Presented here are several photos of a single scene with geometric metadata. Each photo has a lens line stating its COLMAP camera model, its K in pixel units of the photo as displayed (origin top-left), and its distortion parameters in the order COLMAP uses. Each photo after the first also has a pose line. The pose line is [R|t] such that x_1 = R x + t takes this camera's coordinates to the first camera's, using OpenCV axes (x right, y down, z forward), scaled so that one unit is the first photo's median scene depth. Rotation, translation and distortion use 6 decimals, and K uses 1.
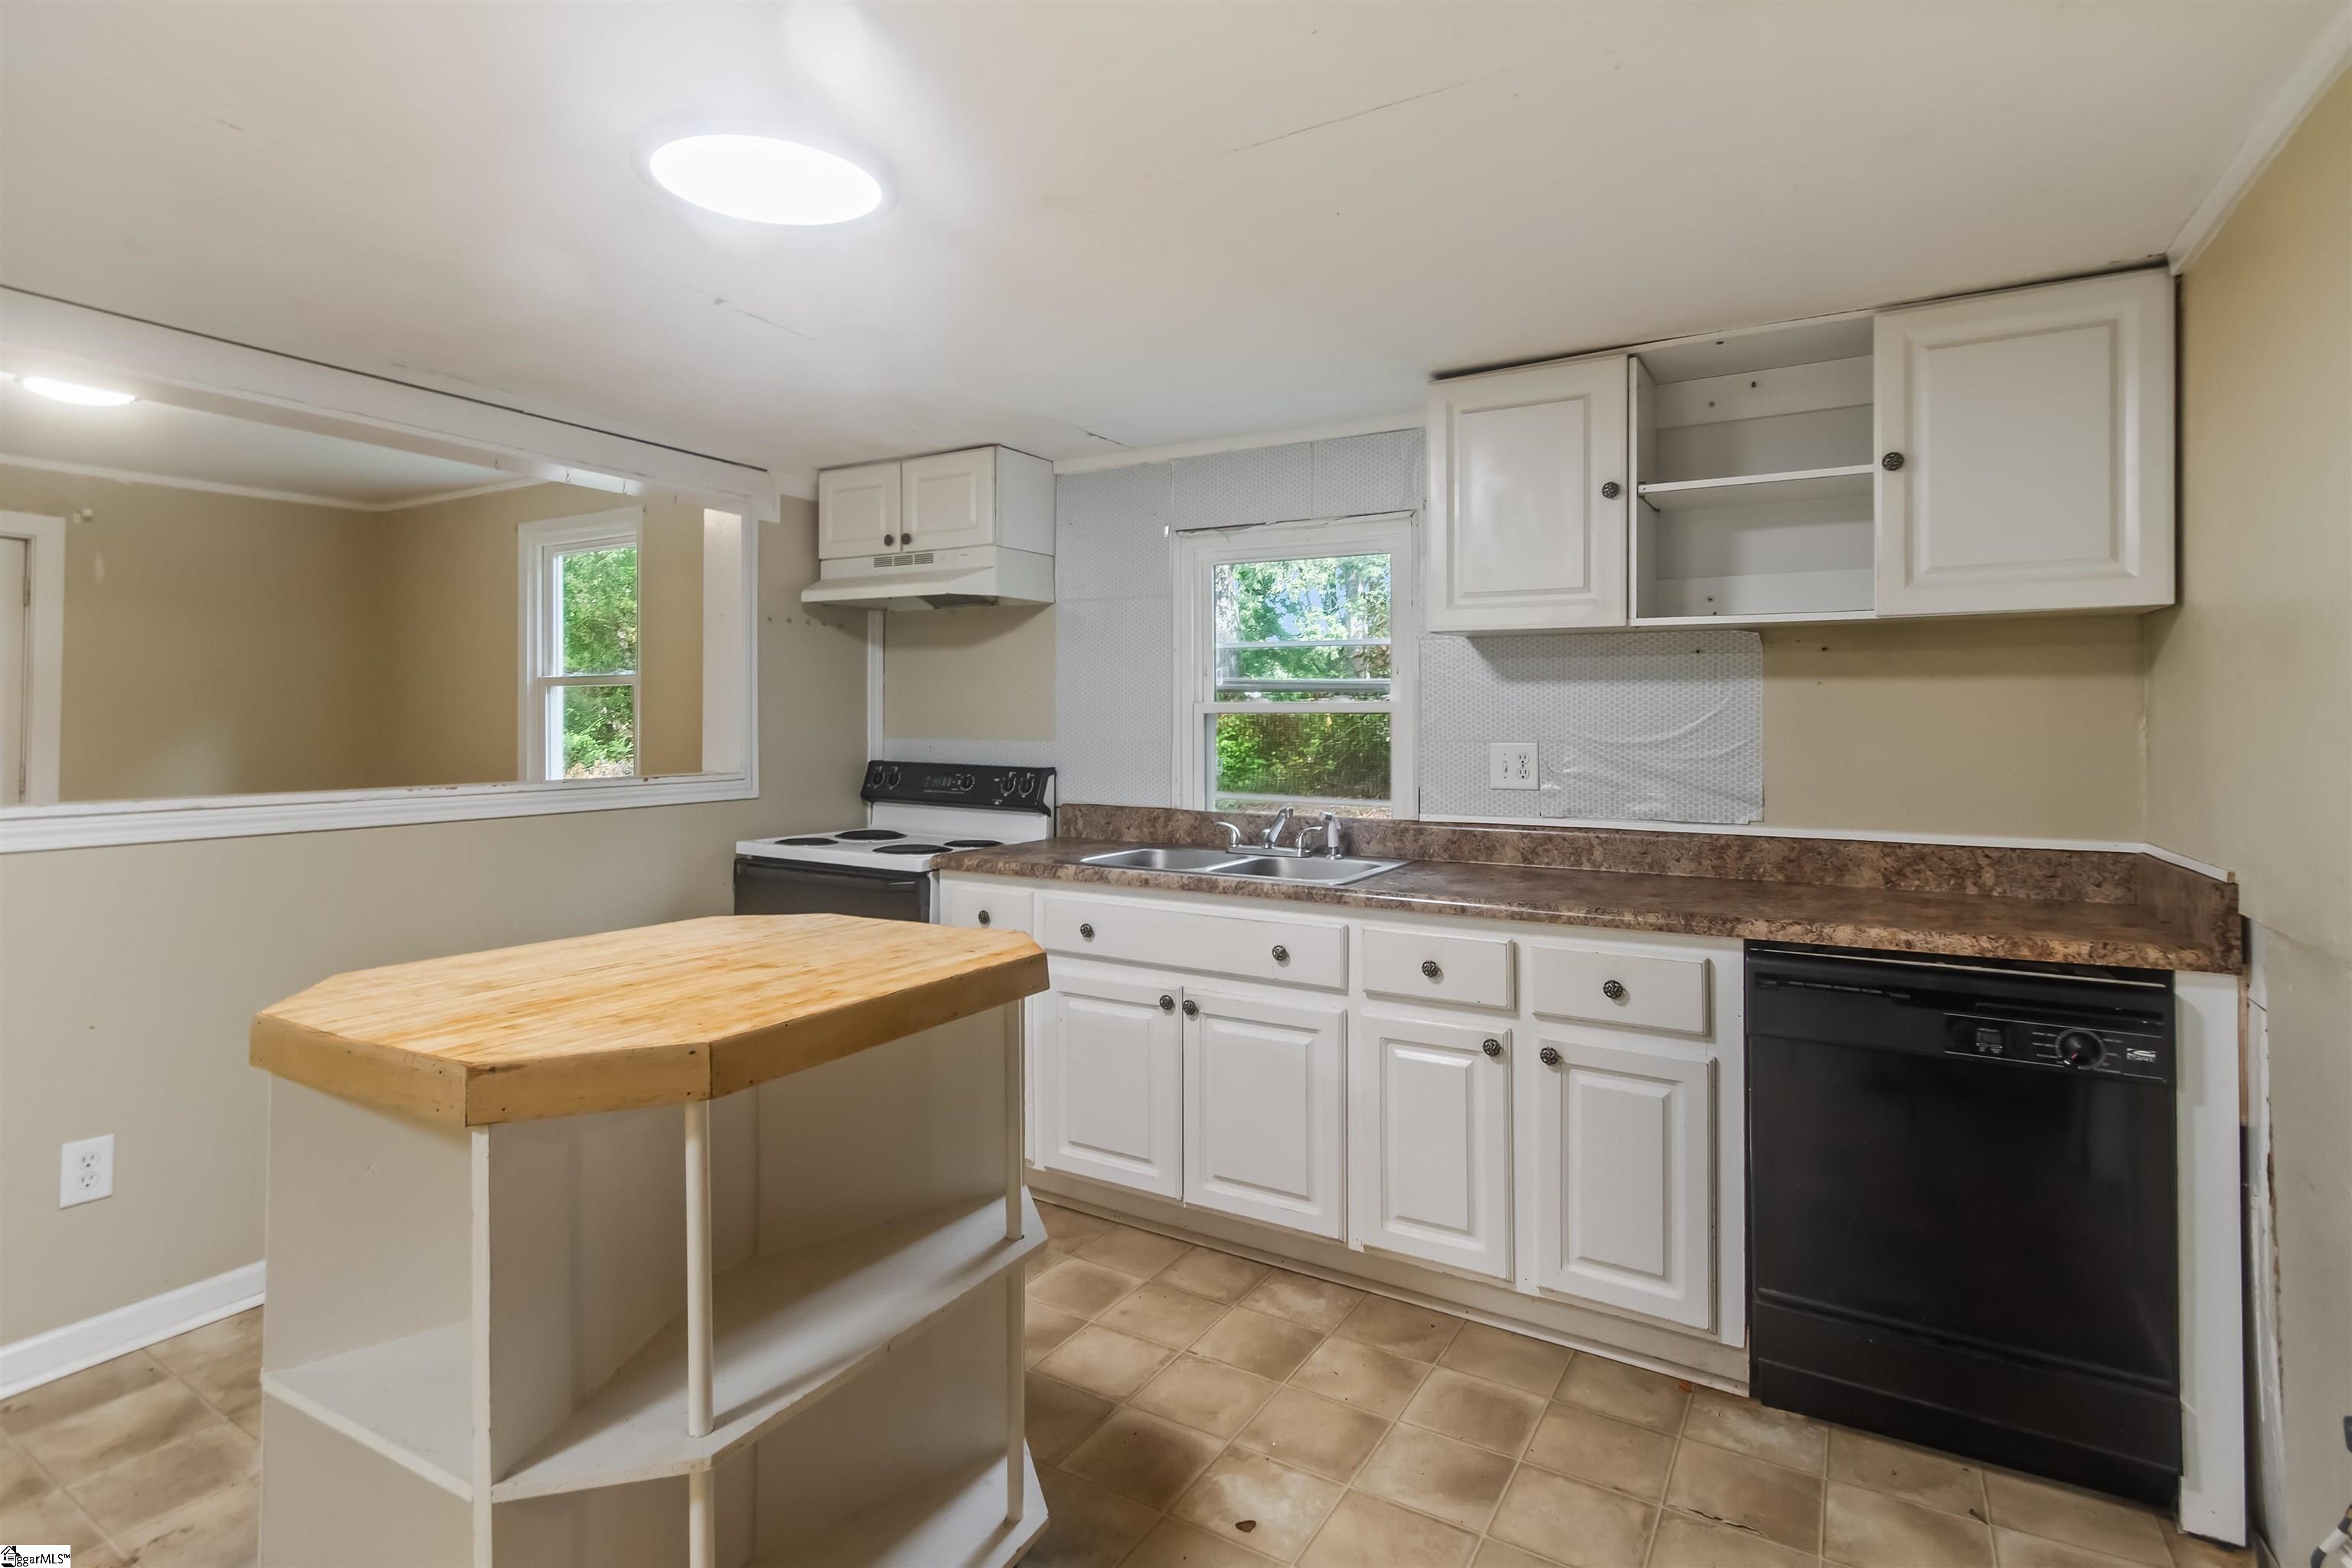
lens RADIAL K [[1140.8, 0, 1207.4], [0, 1140.8, 705.5], [0, 0, 1]] dist [0.014640, -0.000885]
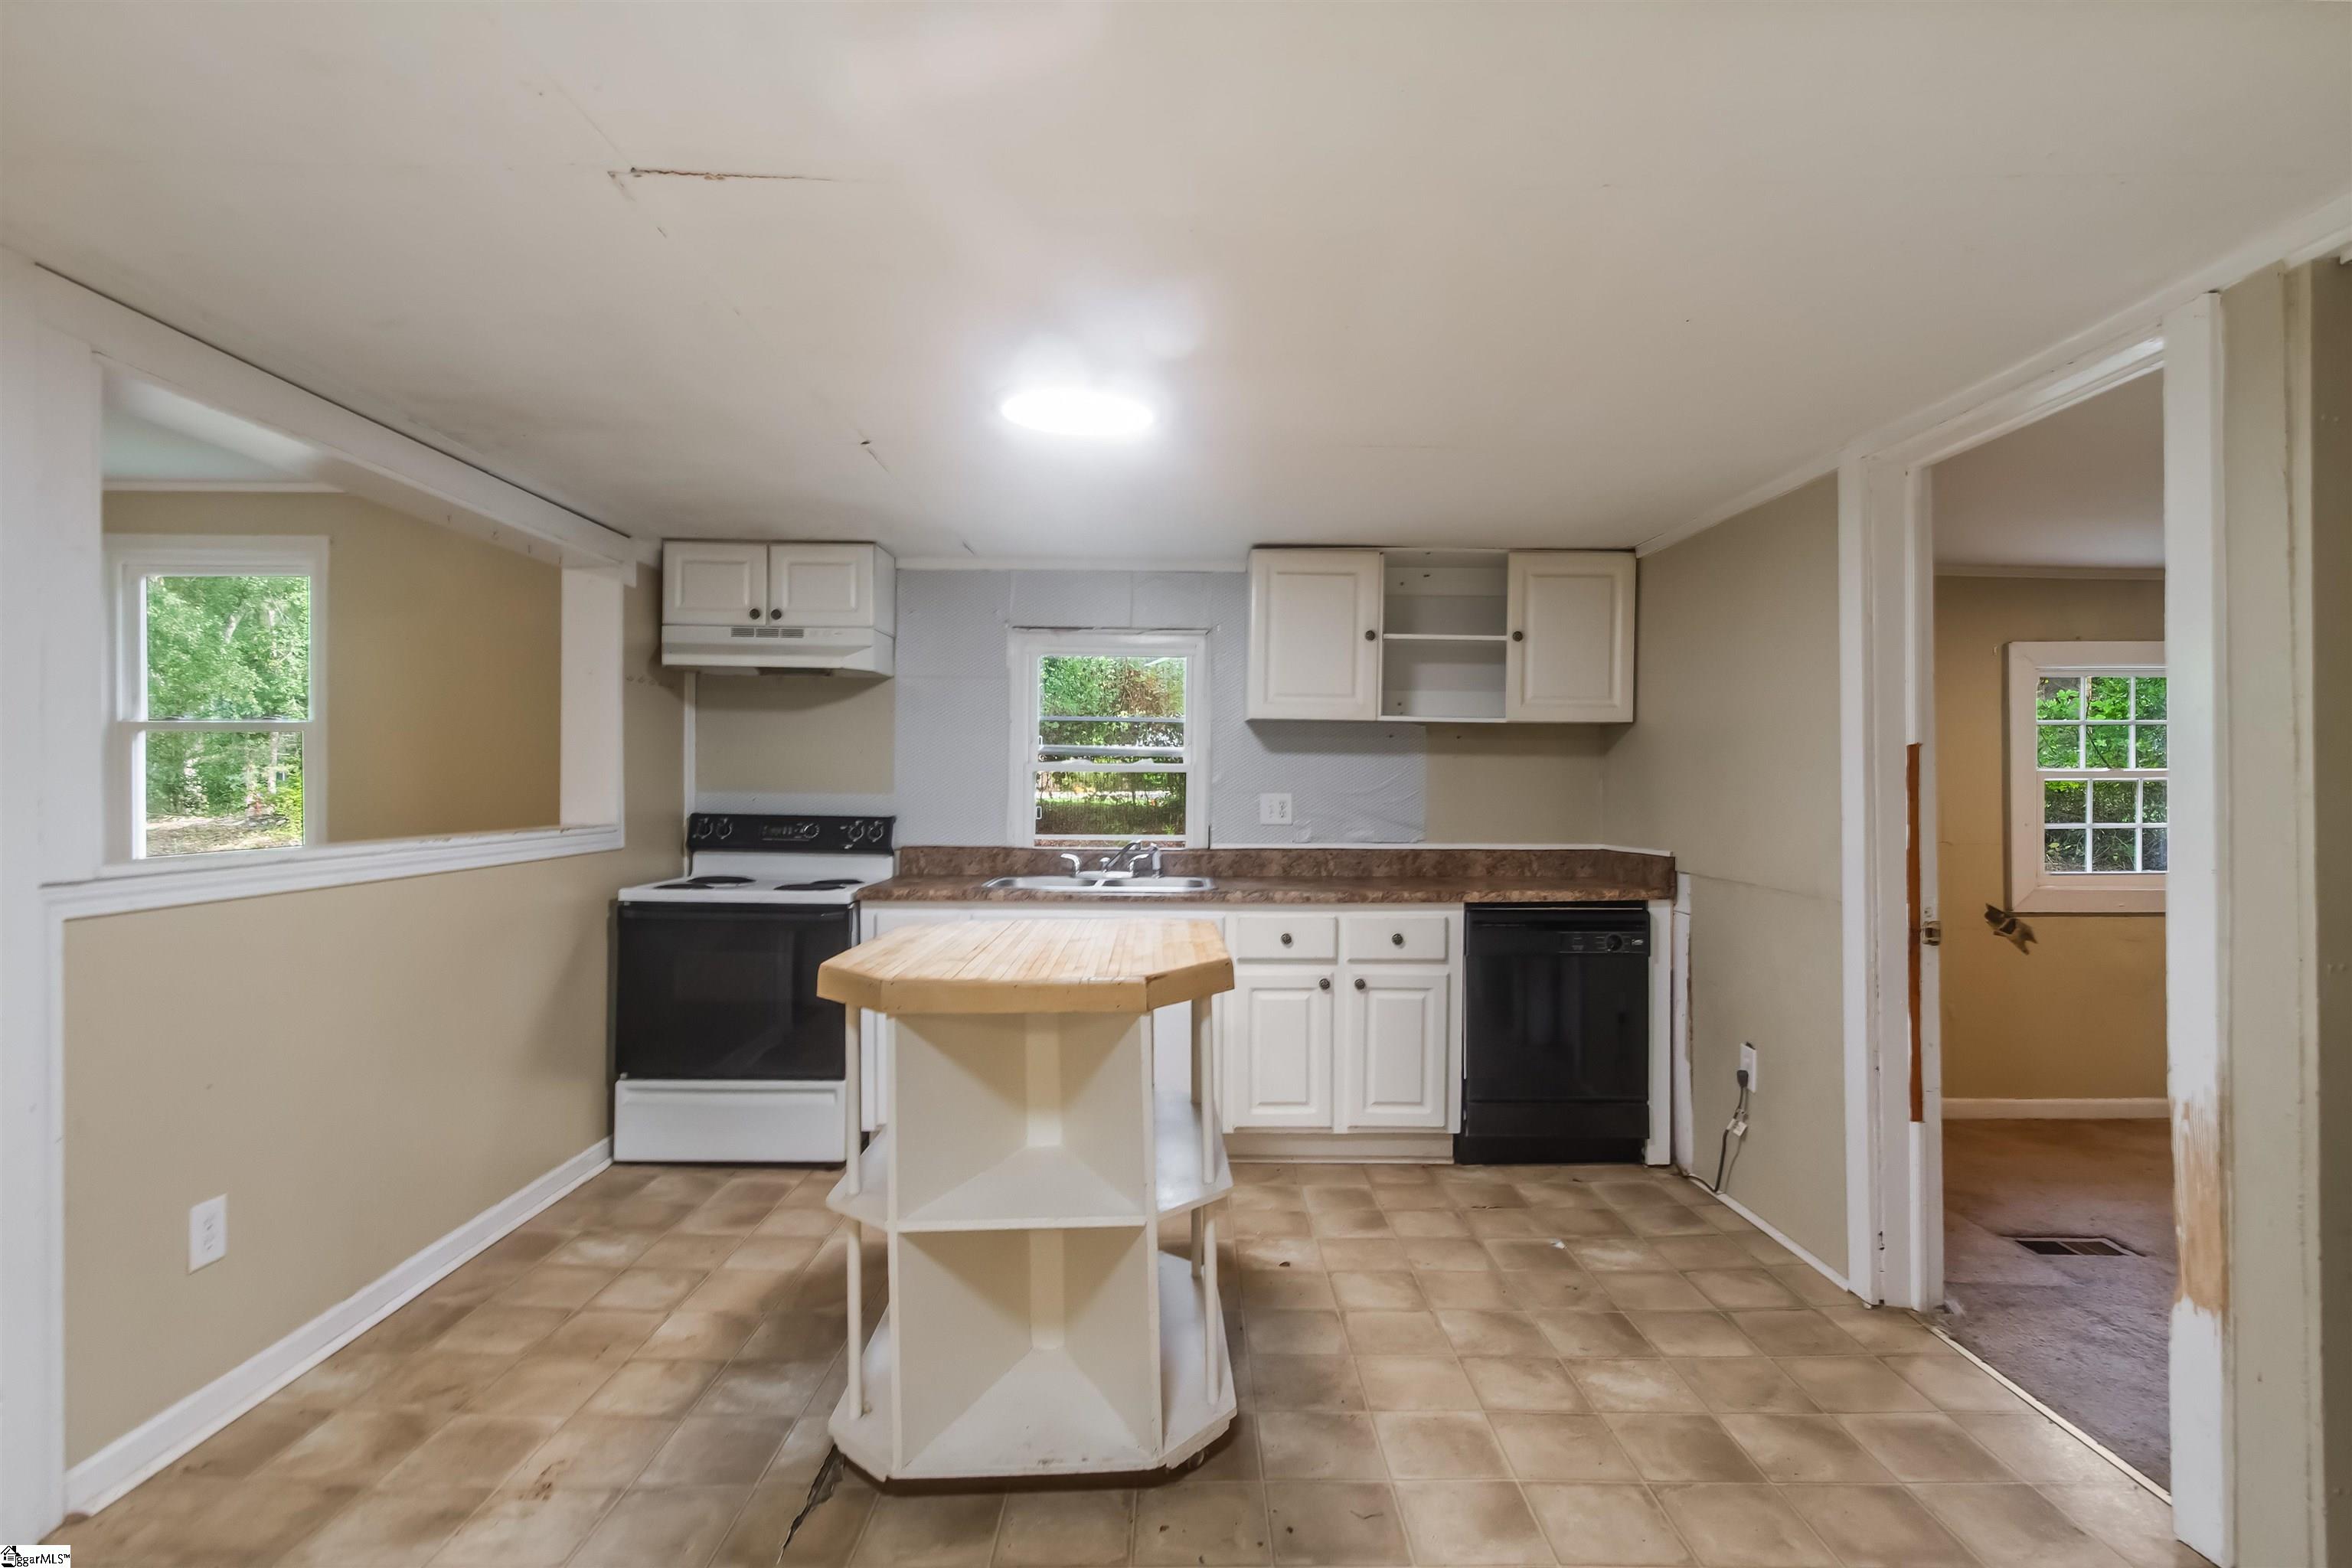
lens RADIAL K [[1140.8, 0, 1171.3], [0, 1140.8, 783.4], [0, 0, 1]] dist [0.014640, -0.000885]
pose [[0.853749, 0.002209, 0.520680, -0.725065], [-0.011697, 0.999820, 0.014939, -0.001343], [-0.520554, -0.018845, 0.853621, -0.229769]]
